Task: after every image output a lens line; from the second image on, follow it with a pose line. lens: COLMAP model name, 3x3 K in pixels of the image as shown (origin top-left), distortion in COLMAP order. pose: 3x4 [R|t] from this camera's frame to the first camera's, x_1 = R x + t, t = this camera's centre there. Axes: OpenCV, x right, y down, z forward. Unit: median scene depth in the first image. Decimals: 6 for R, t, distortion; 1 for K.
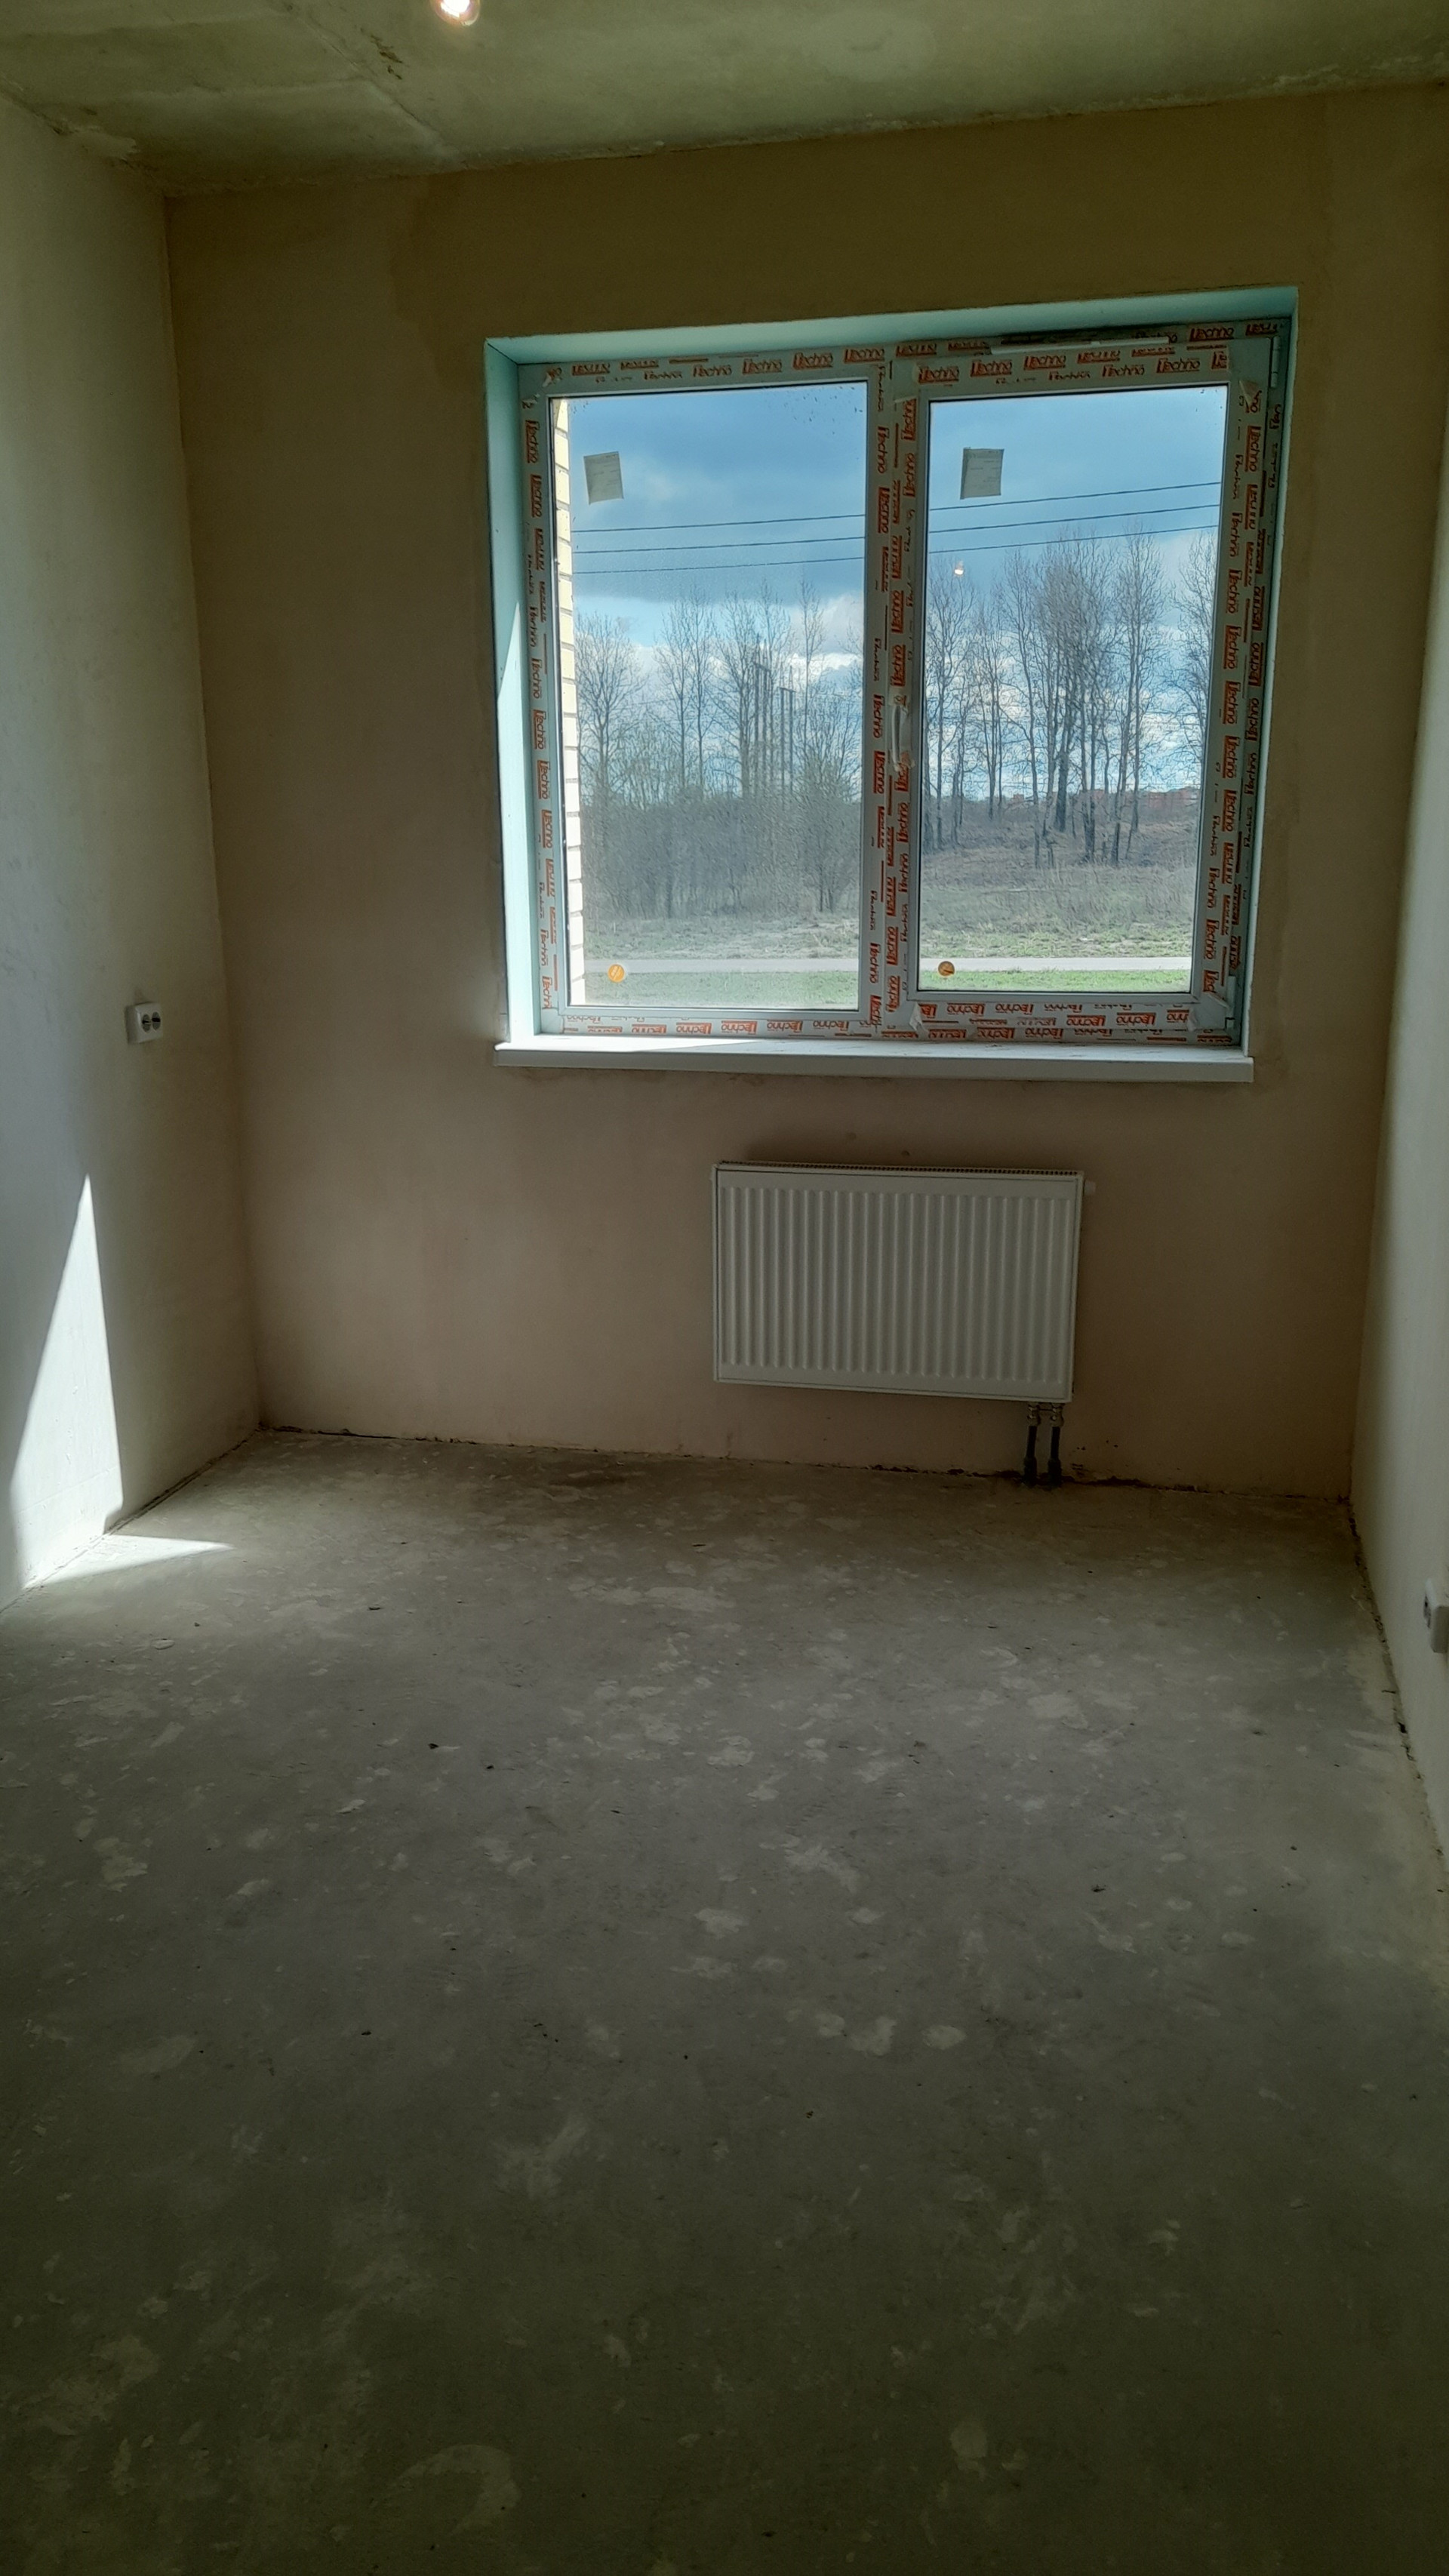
lens RADIAL K [[1870.0, 0, 726.2], [0, 1870.0, 1319.7], [0, 0, 1]] dist [0.034749, -0.037643]
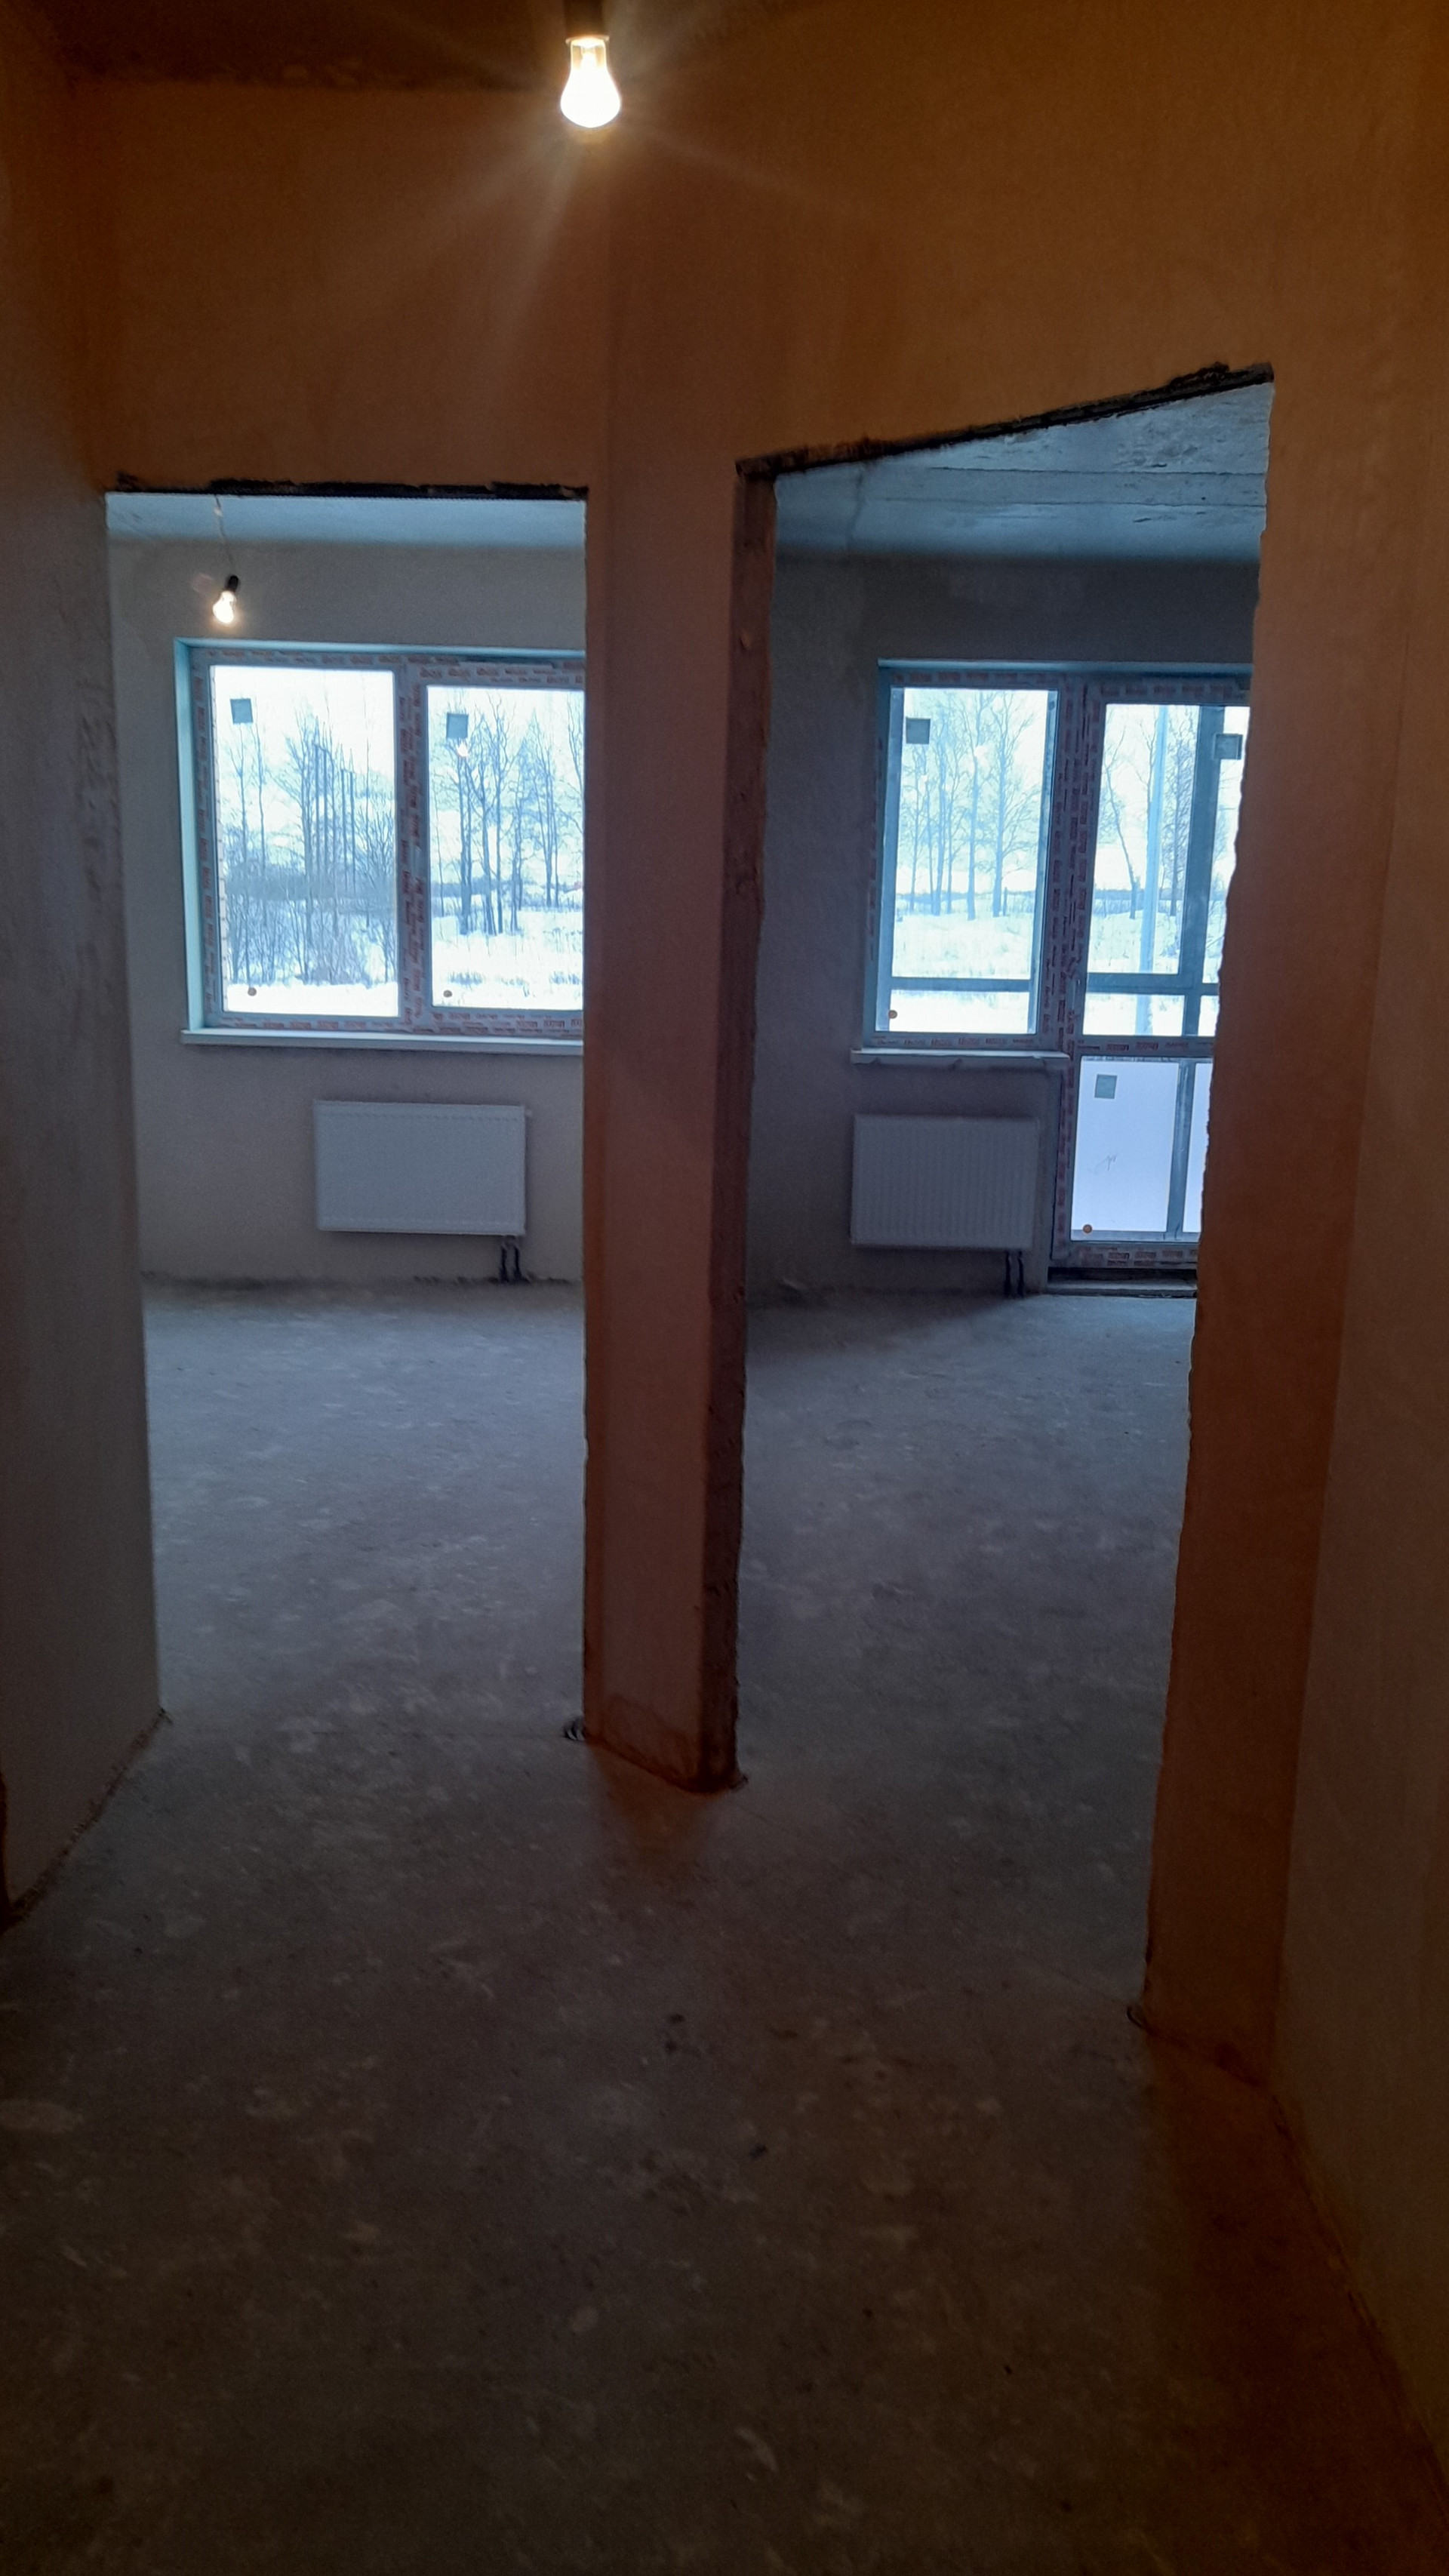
lens RADIAL K [[1883.5, 0, 744.7], [0, 1883.5, 1296.9], [0, 0, 1]] dist [0.099332, -0.001525]
pose [[0.972844, -0.016043, 0.230904, -0.028775], [0.028863, 0.998217, -0.052254, 0.202994], [-0.229654, 0.057500, 0.971572, -0.800072]]
